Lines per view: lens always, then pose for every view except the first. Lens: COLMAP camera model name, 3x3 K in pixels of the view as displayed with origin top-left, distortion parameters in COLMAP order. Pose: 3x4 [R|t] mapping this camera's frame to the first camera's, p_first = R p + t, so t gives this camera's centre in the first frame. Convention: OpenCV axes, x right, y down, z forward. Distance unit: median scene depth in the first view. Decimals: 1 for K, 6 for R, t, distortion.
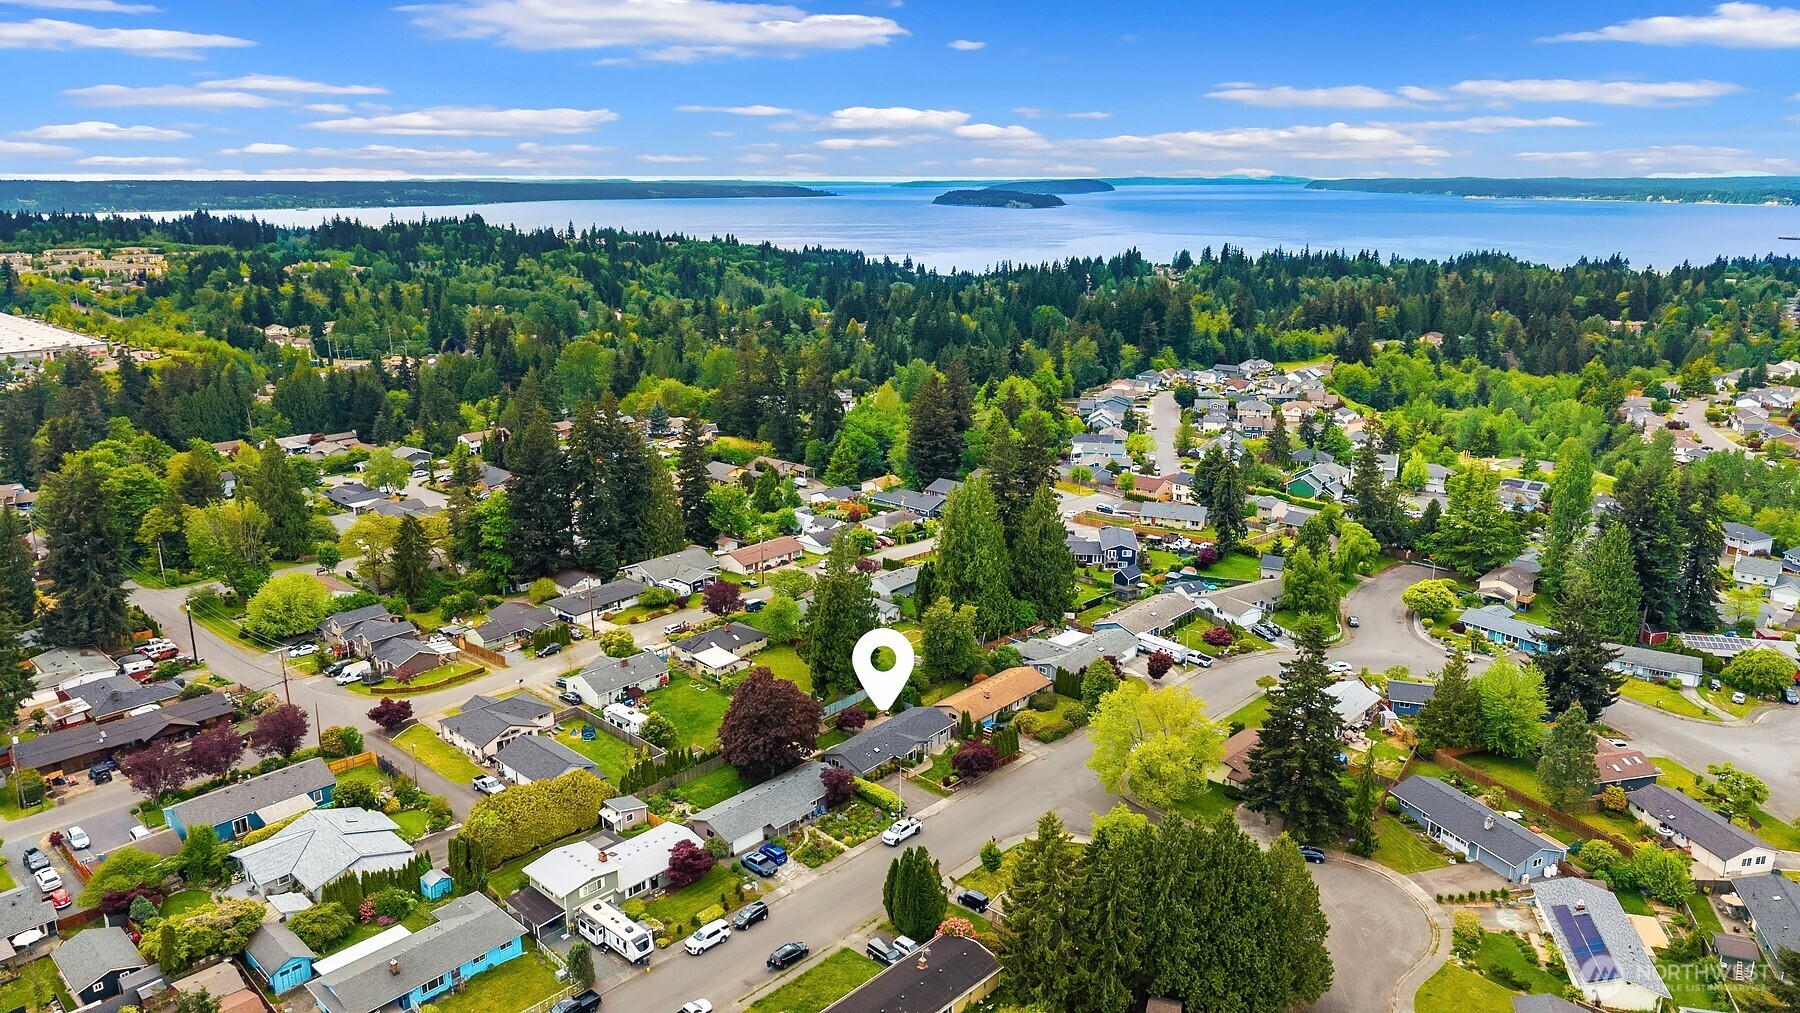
lens RADIAL K [[1157.1, 0, 928.8], [0, 1157.1, 501.5], [0, 0, 1]] dist [0.056868, -0.070754]
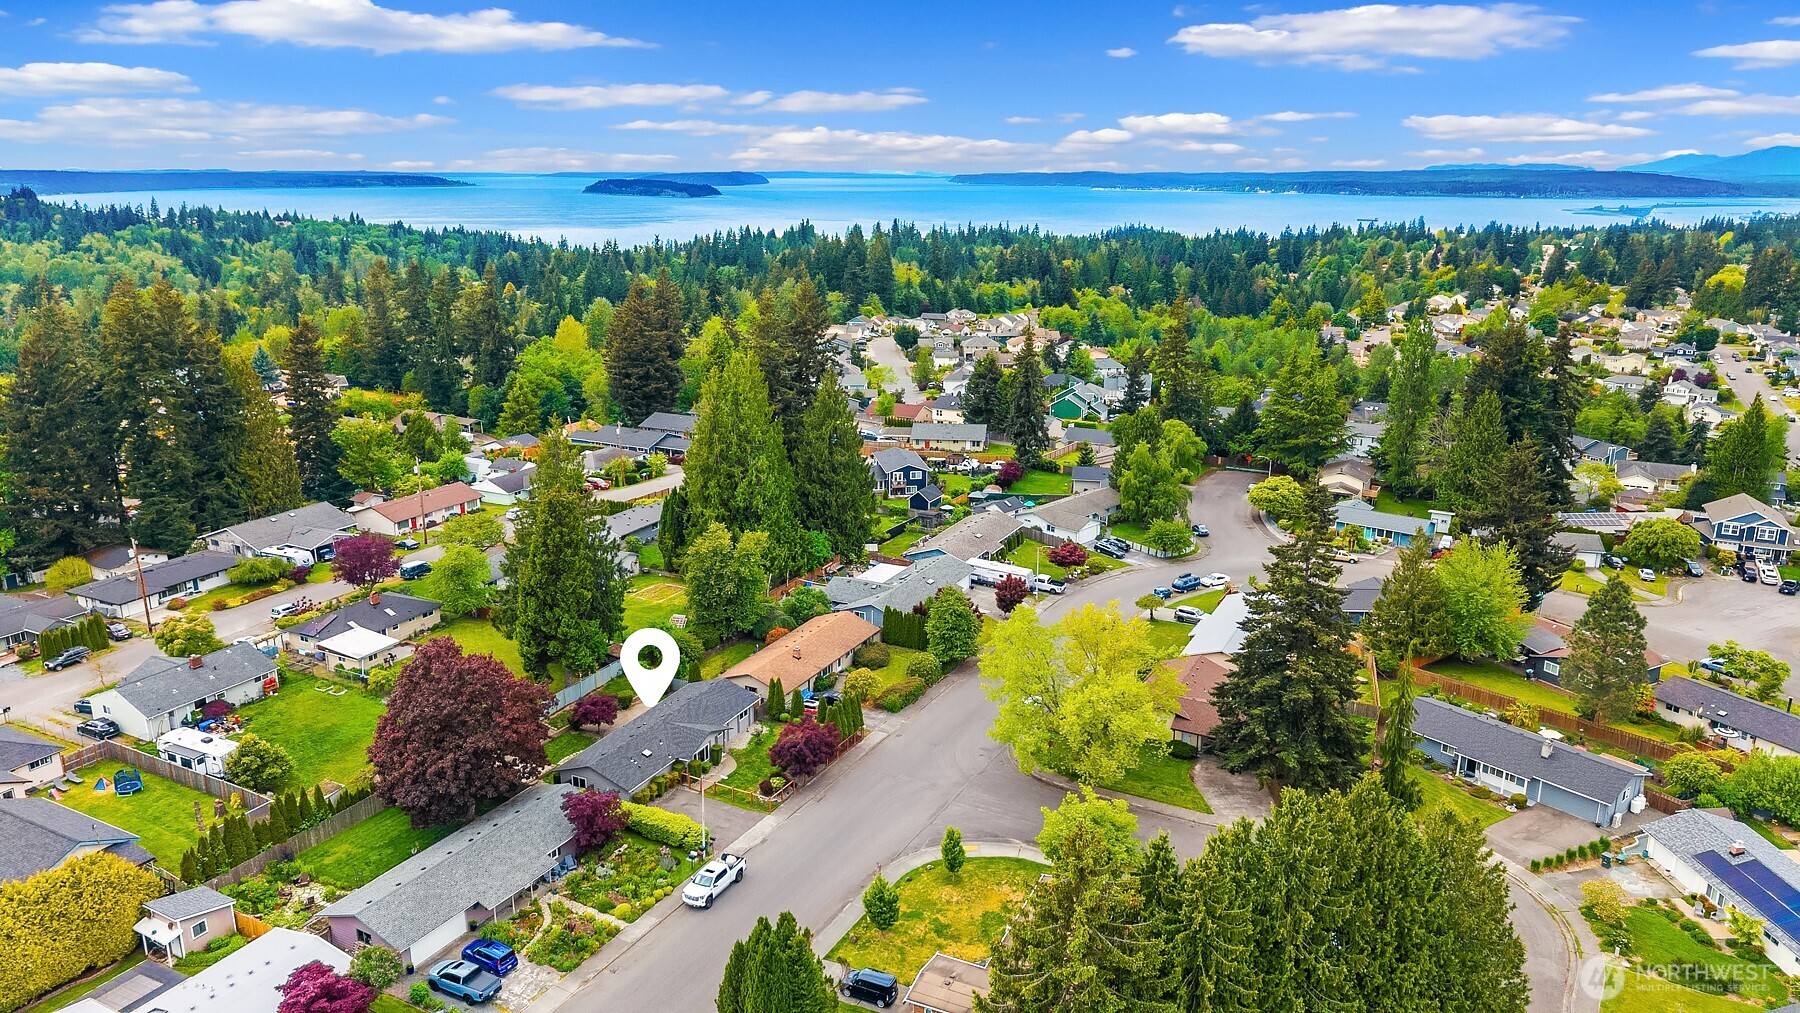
lens RADIAL K [[1157.1, 0, 928.8], [0, 1157.1, 501.5], [0, 0, 1]] dist [0.056868, -0.070754]
pose [[0.960985, -0.060919, 0.269808, -0.046210], [0.057548, 0.998134, 0.020395, 0.057260], [-0.270547, -0.004072, 0.962698, 0.270846]]
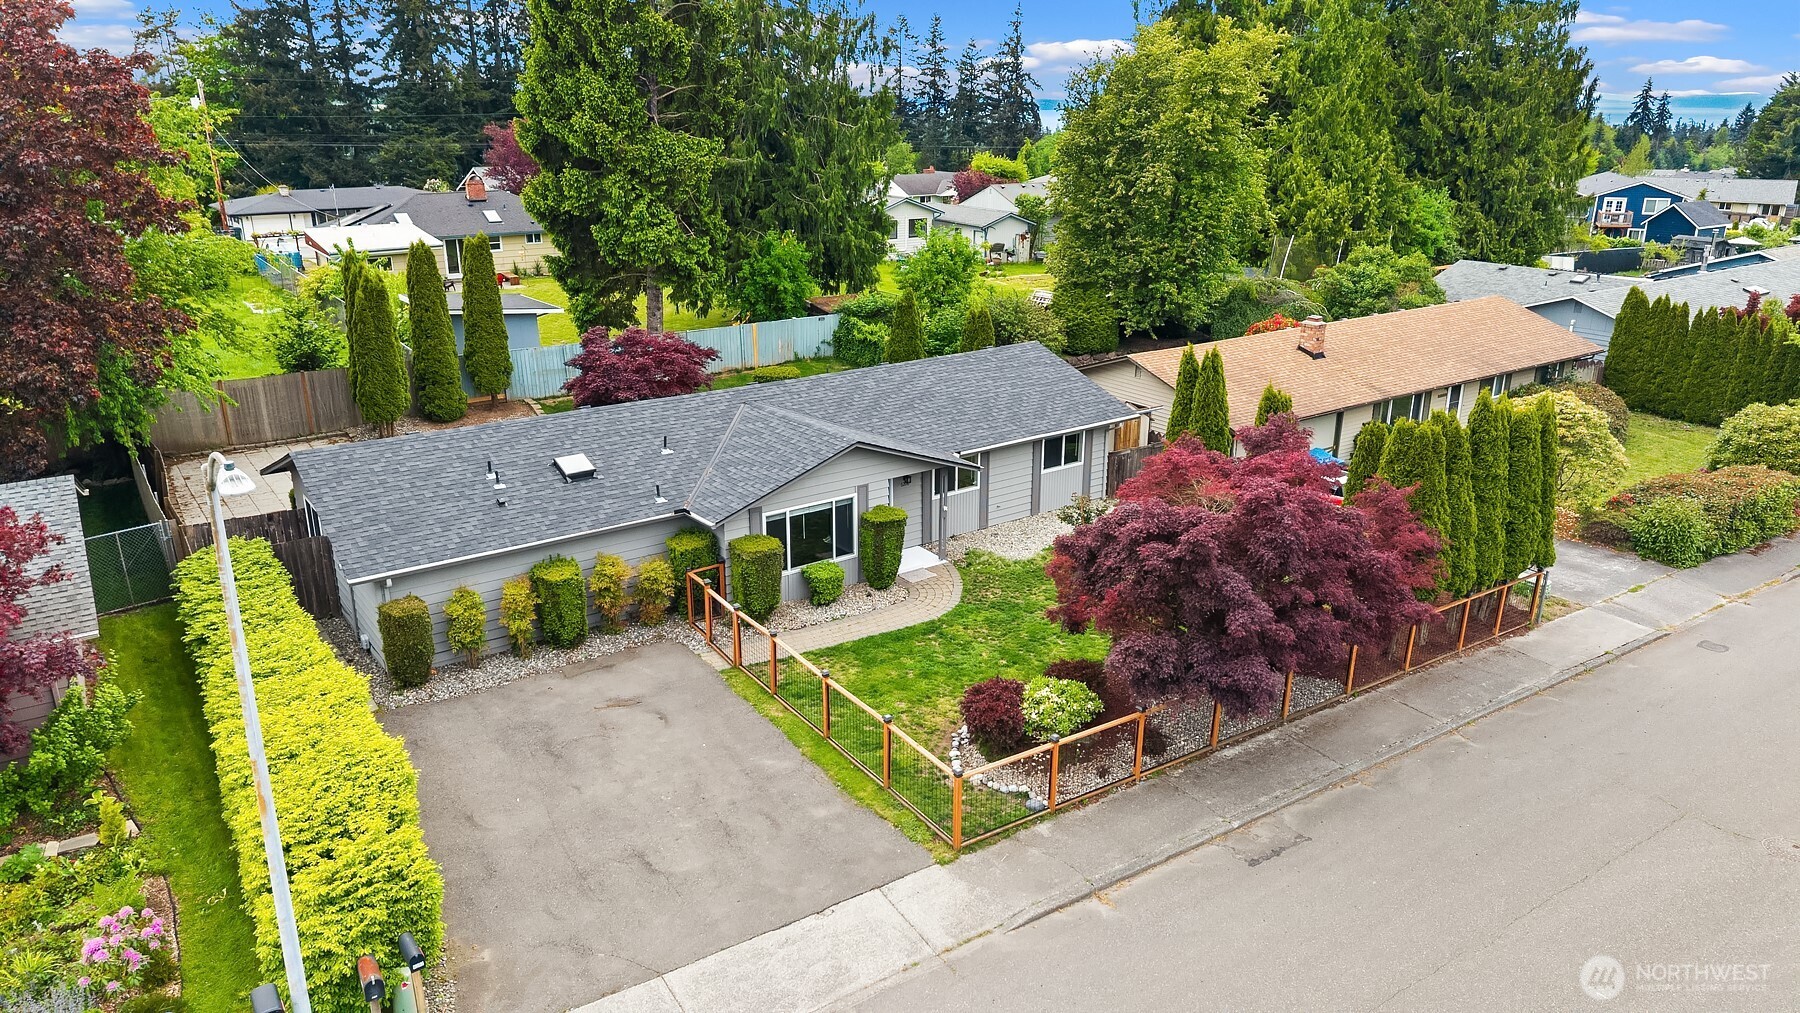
lens RADIAL K [[1157.1, 0, 928.8], [0, 1157.1, 501.5], [0, 0, 1]] dist [0.056868, -0.070754]
pose [[0.974310, 0.071960, -0.213406, 0.024478], [-0.058645, 0.995954, 0.068086, 0.157014], [0.217443, -0.053822, 0.974588, 0.655876]]
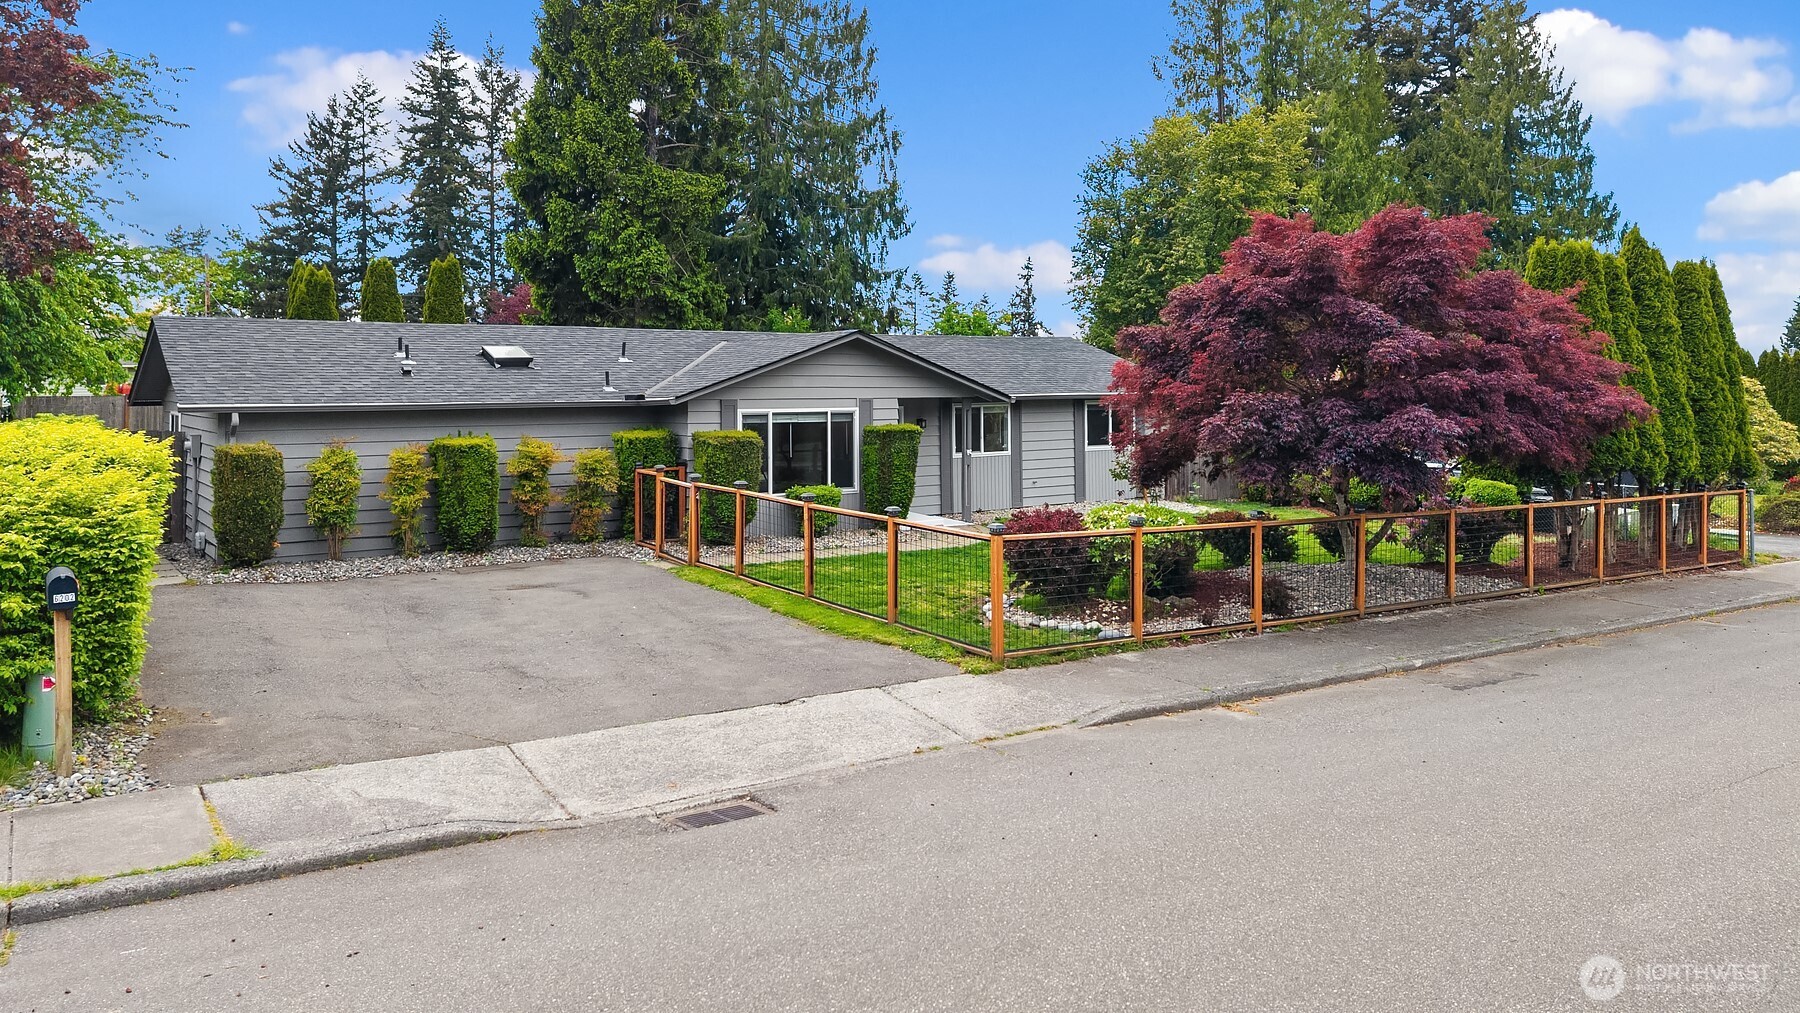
lens RADIAL K [[1157.1, 0, 928.8], [0, 1157.1, 501.5], [0, 0, 1]] dist [0.056868, -0.070754]
pose [[0.971246, -0.013653, -0.237685, 0.019905], [-0.049566, 0.964882, -0.257965, 0.197580], [0.232860, 0.262329, 0.936461, 0.685063]]
